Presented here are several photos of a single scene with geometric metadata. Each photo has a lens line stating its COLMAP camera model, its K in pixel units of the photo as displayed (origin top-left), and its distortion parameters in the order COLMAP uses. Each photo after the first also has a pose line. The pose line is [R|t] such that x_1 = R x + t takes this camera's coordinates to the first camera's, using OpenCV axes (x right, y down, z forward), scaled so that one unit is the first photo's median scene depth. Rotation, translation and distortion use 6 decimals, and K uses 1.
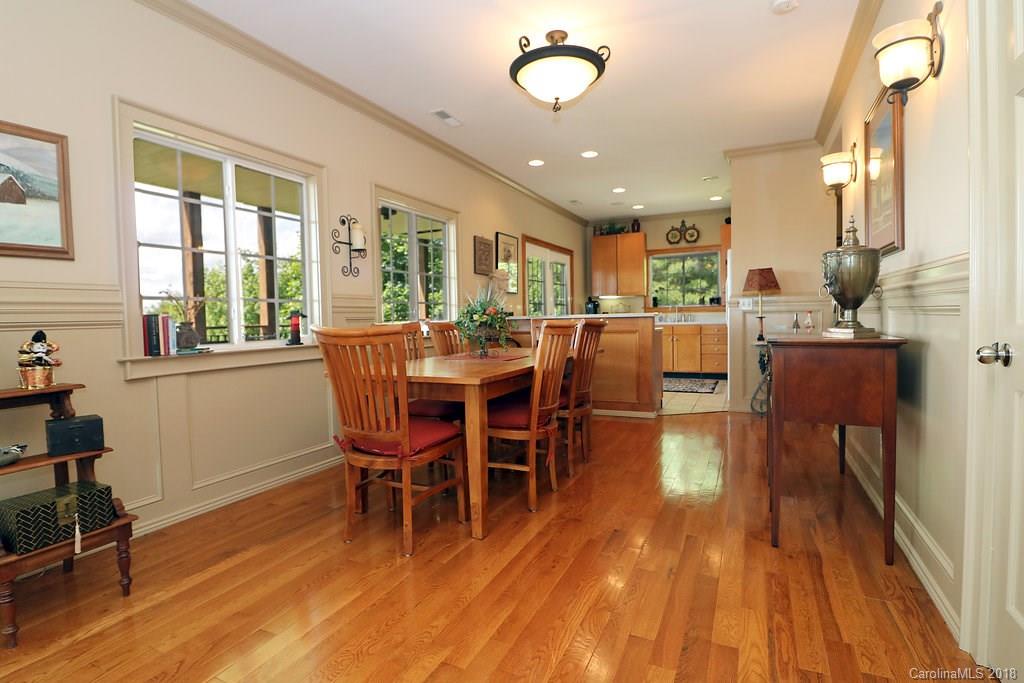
lens RADIAL K [[516.0, 0, 511.0], [0, 516.0, 337.3], [0, 0, 1]] dist [-0.001514, -0.000503]
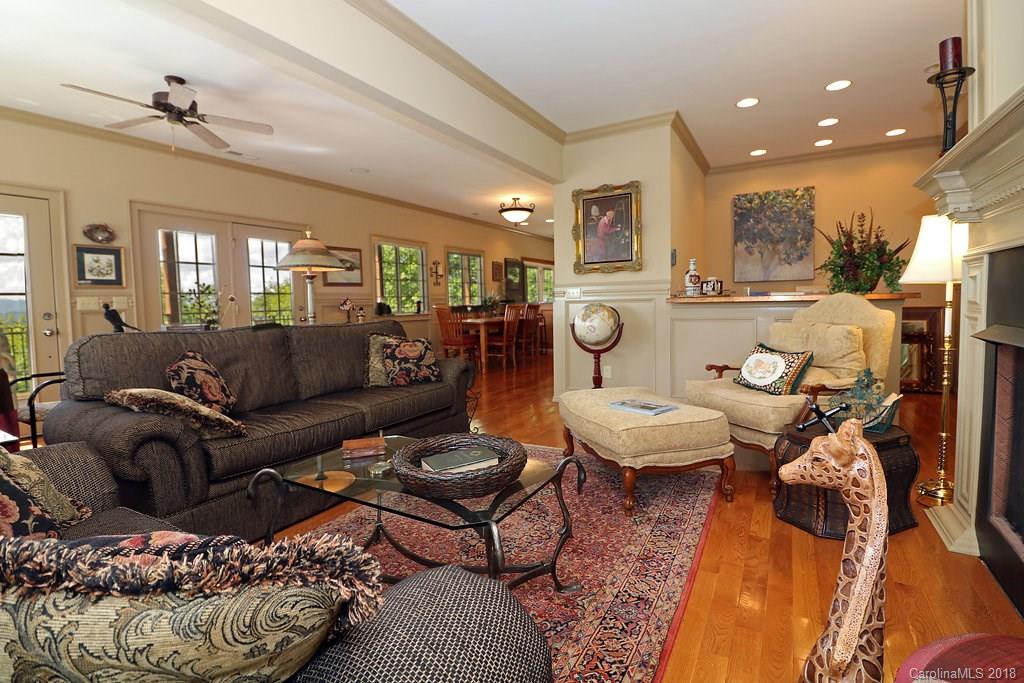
lens RADIAL K [[481.2, 0, 515.0], [0, 481.2, 330.8], [0, 0, 1]] dist [-0.000306, 0.000008]
pose [[0.997600, 0.003033, -0.069170, 0.279012], [-0.001710, 0.999815, 0.019171, 0.061391], [0.069215, -0.019007, 0.997421, -1.640517]]
